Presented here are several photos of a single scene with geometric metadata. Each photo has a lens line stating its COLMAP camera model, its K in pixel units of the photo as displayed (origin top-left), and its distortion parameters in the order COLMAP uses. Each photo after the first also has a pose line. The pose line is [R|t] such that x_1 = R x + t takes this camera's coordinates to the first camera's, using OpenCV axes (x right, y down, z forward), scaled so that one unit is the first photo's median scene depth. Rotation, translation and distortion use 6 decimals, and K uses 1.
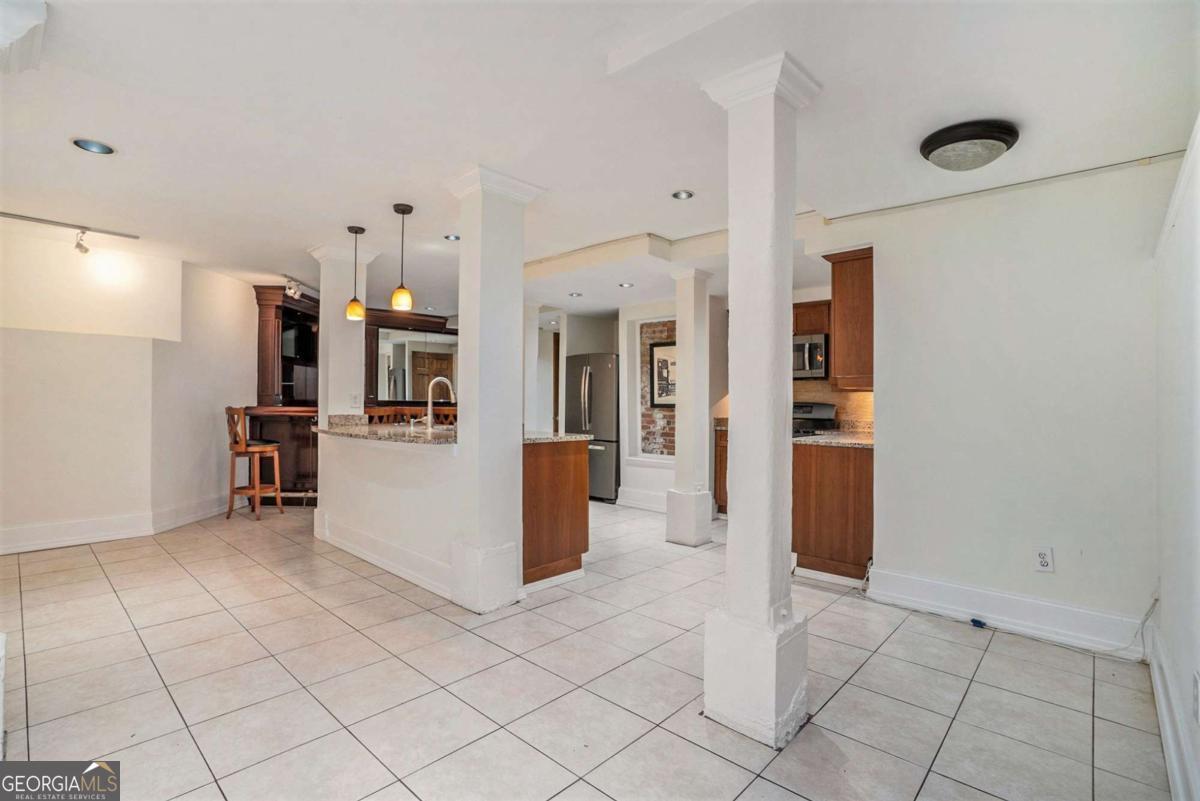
lens RADIAL K [[563.7, 0, 597.8], [0, 563.7, 398.0], [0, 0, 1]] dist [-0.054737, 0.024361]
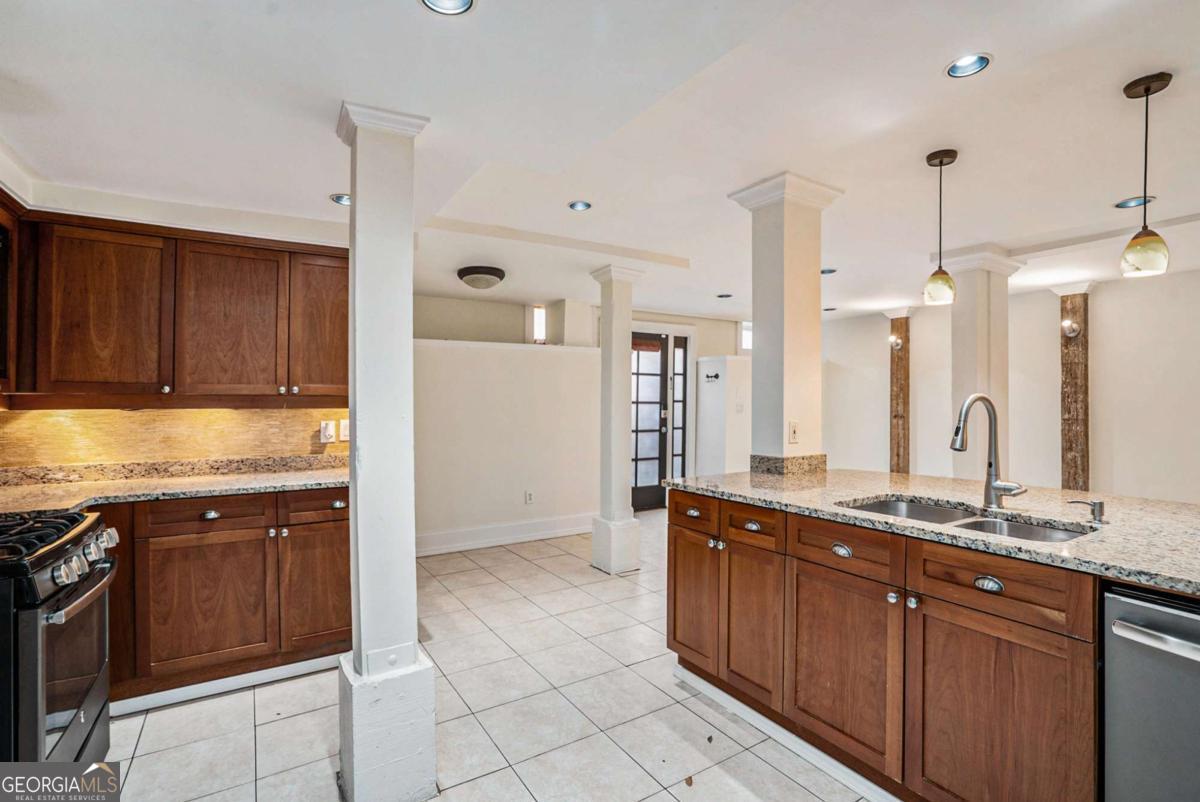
lens RADIAL K [[563.7, 0, 597.8], [0, 563.7, 398.5], [0, 0, 1]] dist [-0.054737, 0.024361]
pose [[-0.967935, -0.009540, 0.251020, -0.089369], [-0.011495, 0.999914, -0.006322, -0.022707], [-0.250938, -0.009004, -0.967961, 1.372642]]
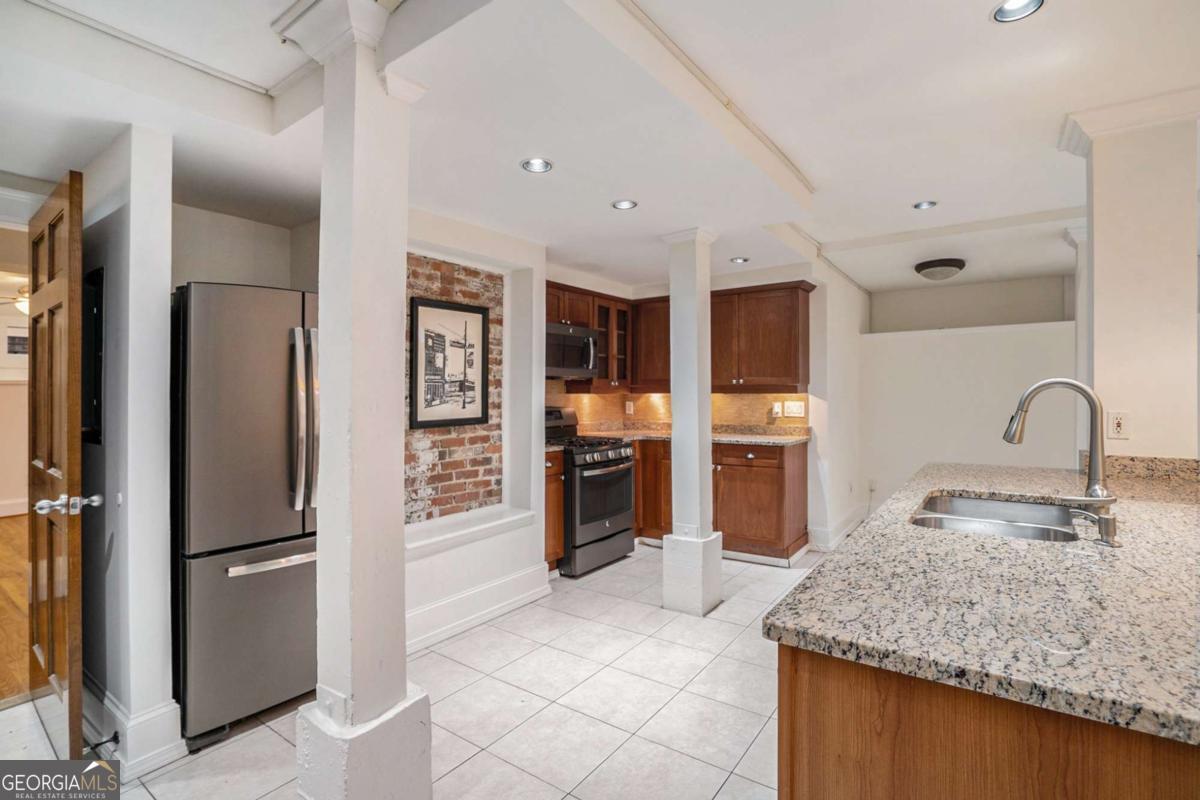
lens RADIAL K [[569.9, 0, 599.4], [0, 569.9, 384.8], [0, 0, 1]] dist [-0.054559, 0.025700]
pose [[-0.141270, -0.001614, 0.989970, -0.557778], [0.003037, 0.999993, 0.002064, -0.029592], [-0.989967, 0.003298, -0.141264, 1.240429]]
